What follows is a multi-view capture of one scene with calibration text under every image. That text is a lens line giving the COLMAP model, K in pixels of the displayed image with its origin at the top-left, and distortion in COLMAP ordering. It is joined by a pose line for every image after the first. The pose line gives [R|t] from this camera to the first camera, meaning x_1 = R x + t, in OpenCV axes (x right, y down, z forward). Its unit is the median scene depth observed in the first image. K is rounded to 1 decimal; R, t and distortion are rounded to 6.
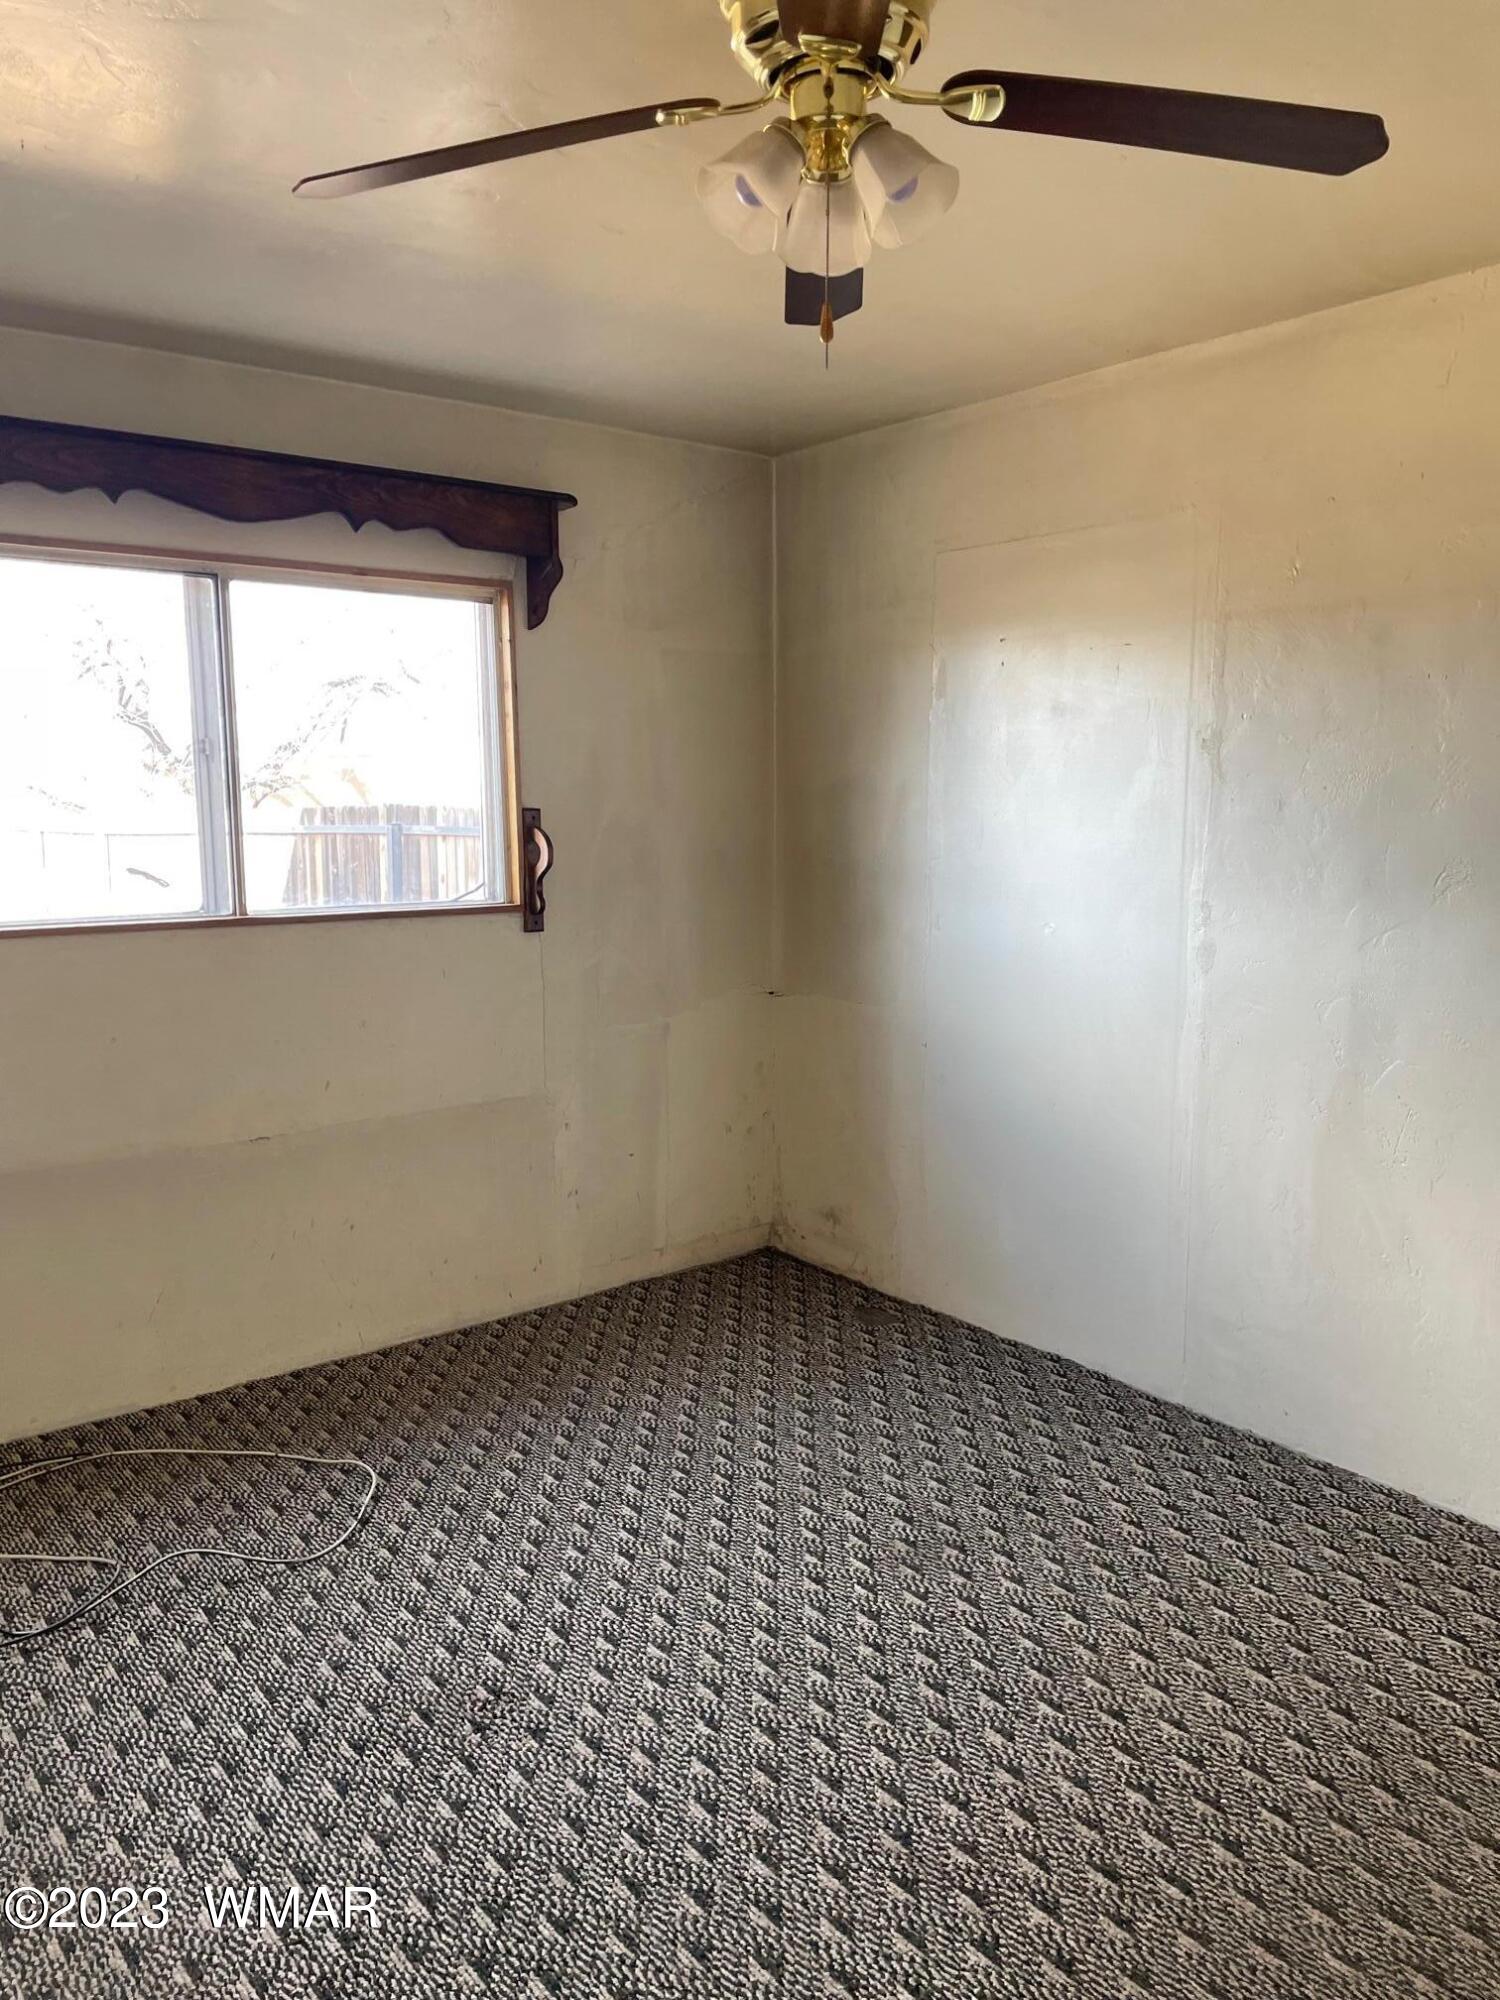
lens RADIAL K [[1503.2, 0, 755.3], [0, 1503.2, 997.5], [0, 0, 1]] dist [0.073919, -0.079748]
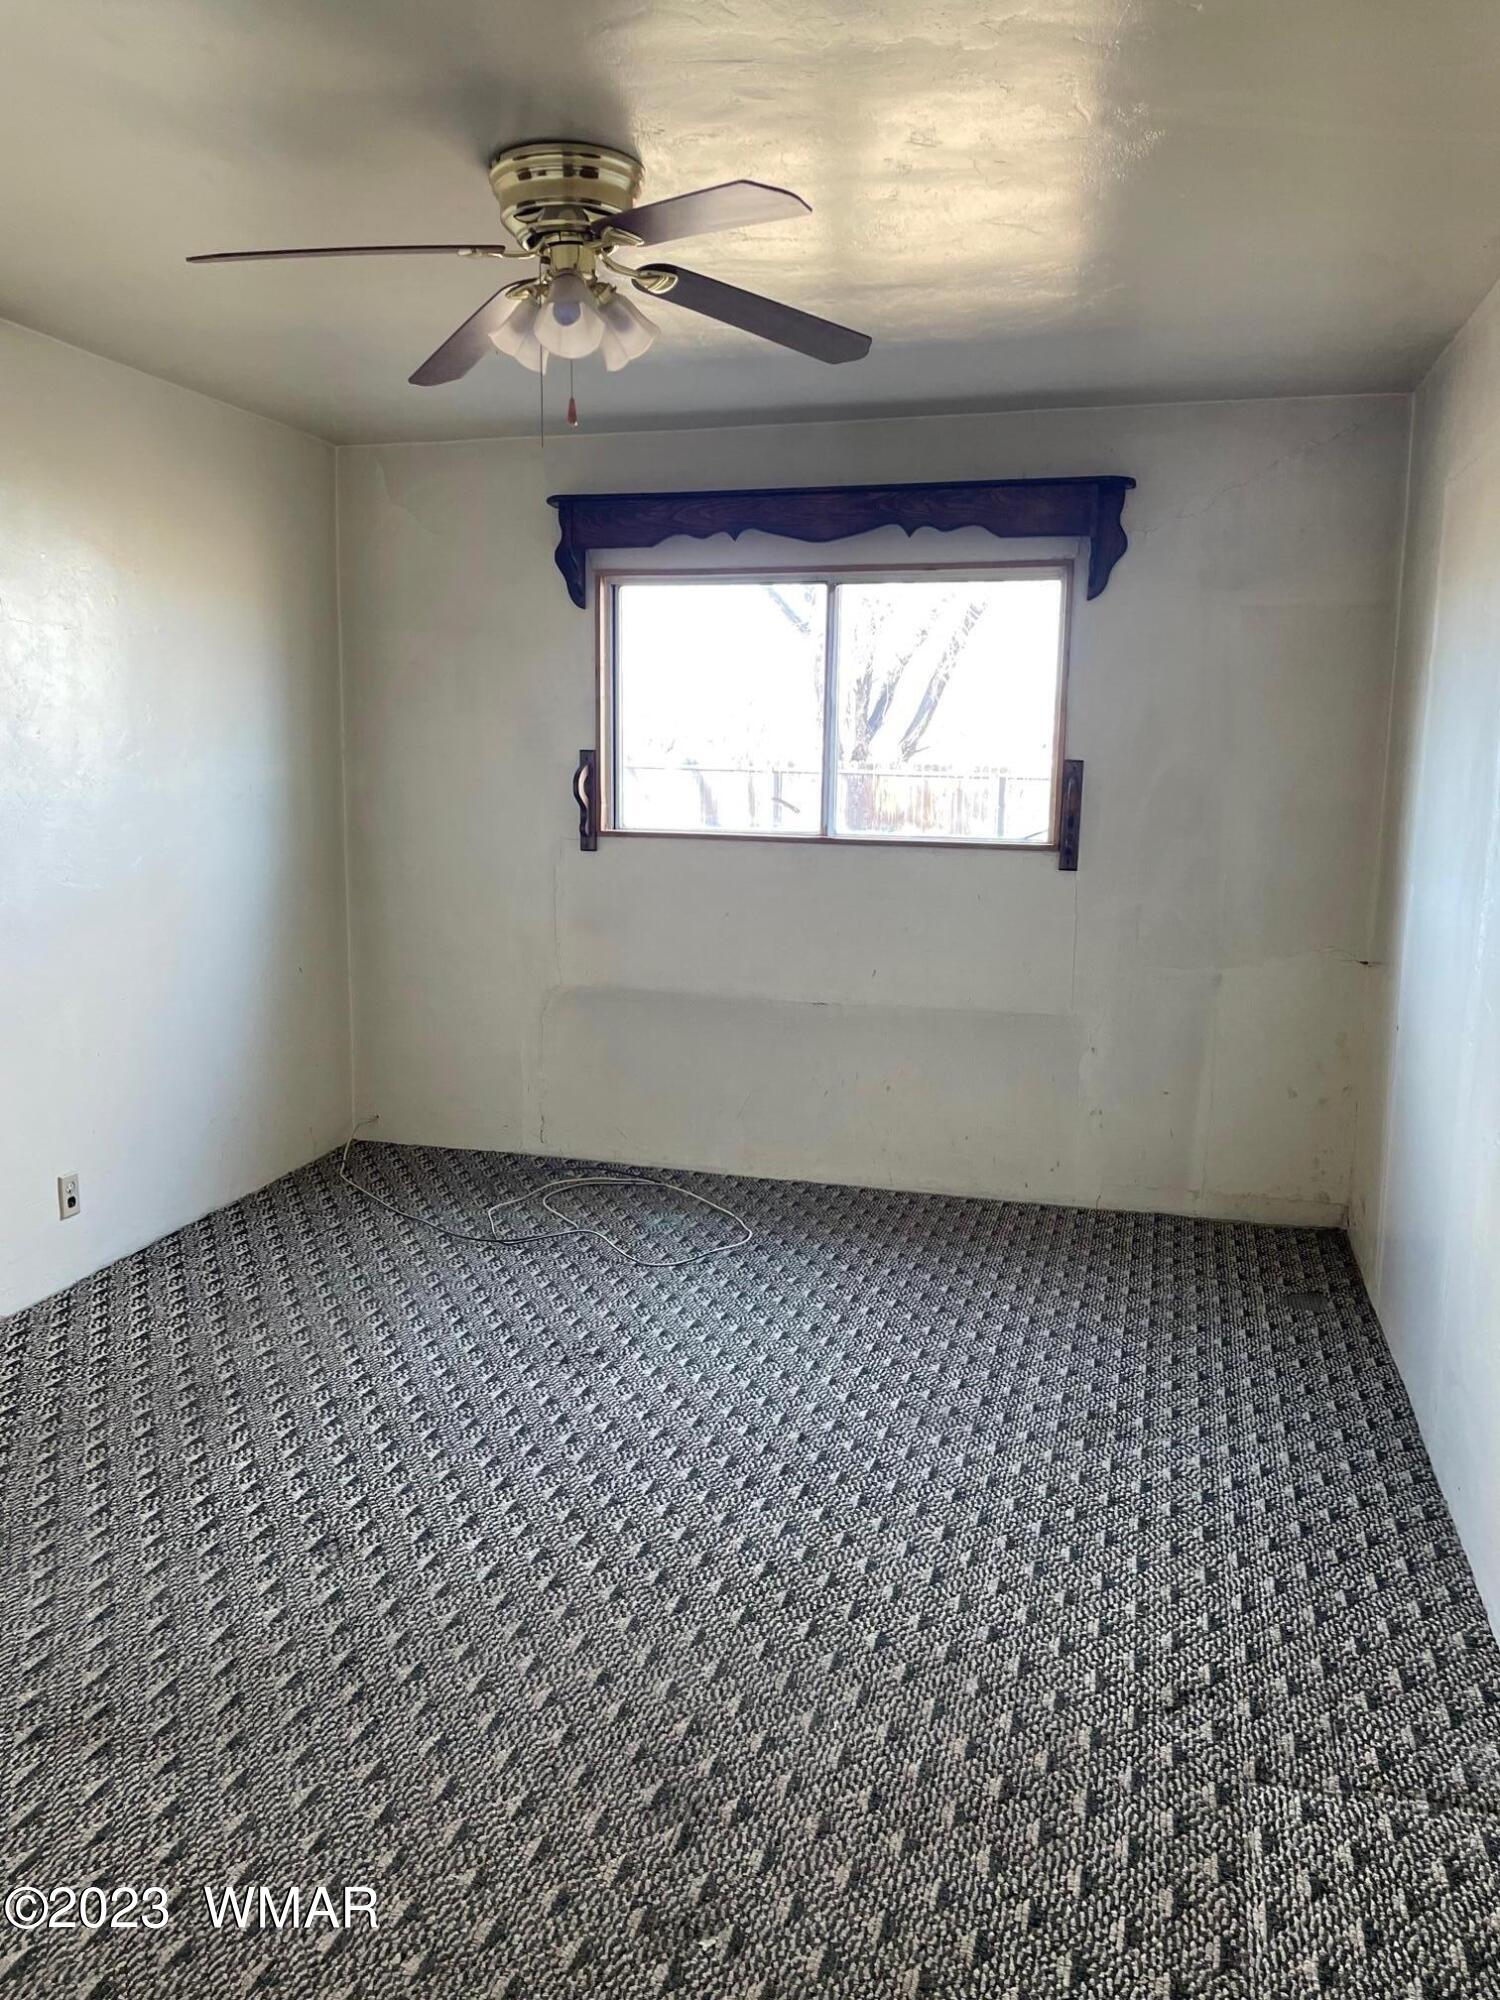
lens RADIAL K [[1503.2, 0, 741.7], [0, 1503.2, 984.5], [0, 0, 1]] dist [0.073919, -0.079748]
pose [[0.588931, 0.135992, -0.796659, 0.713761], [-0.129102, 0.988913, 0.073371, -0.012143], [0.797805, 0.059640, 0.599959, 0.153162]]
